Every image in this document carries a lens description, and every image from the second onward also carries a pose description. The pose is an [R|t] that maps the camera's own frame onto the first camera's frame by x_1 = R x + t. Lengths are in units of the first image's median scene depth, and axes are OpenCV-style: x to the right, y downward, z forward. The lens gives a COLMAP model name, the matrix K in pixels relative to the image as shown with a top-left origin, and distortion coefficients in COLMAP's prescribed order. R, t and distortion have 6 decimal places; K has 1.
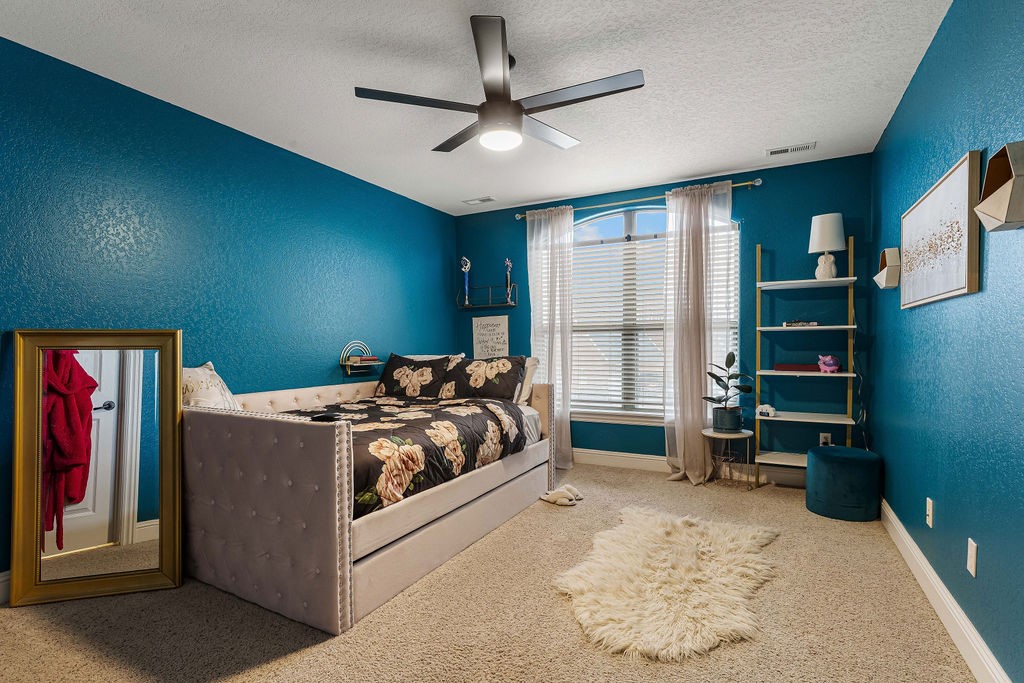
lens RADIAL K [[494.2, 0, 508.5], [0, 494.2, 341.5], [0, 0, 1]] dist [-0.001667, -0.000084]
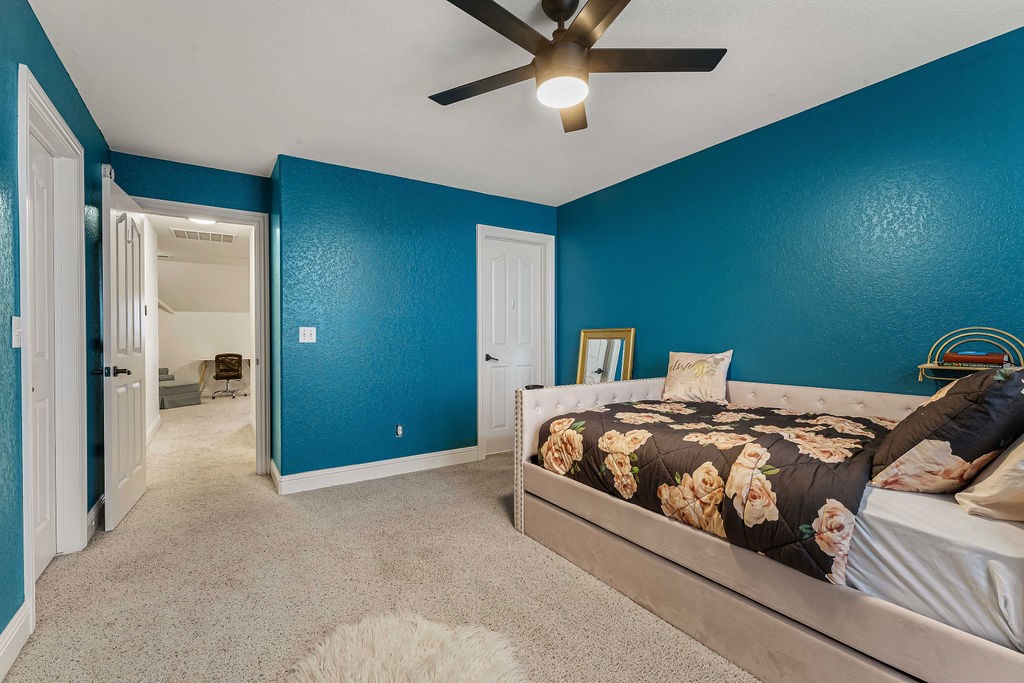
lens RADIAL K [[438.9, 0, 506.7], [0, 438.9, 341.8], [0, 0, 1]] dist [-0.000634, -0.000064]
pose [[-0.476137, 0.009899, -0.879316, 0.631042], [0.008738, 0.999941, 0.006526, 0.010614], [0.879328, -0.004577, -0.476195, 1.209735]]
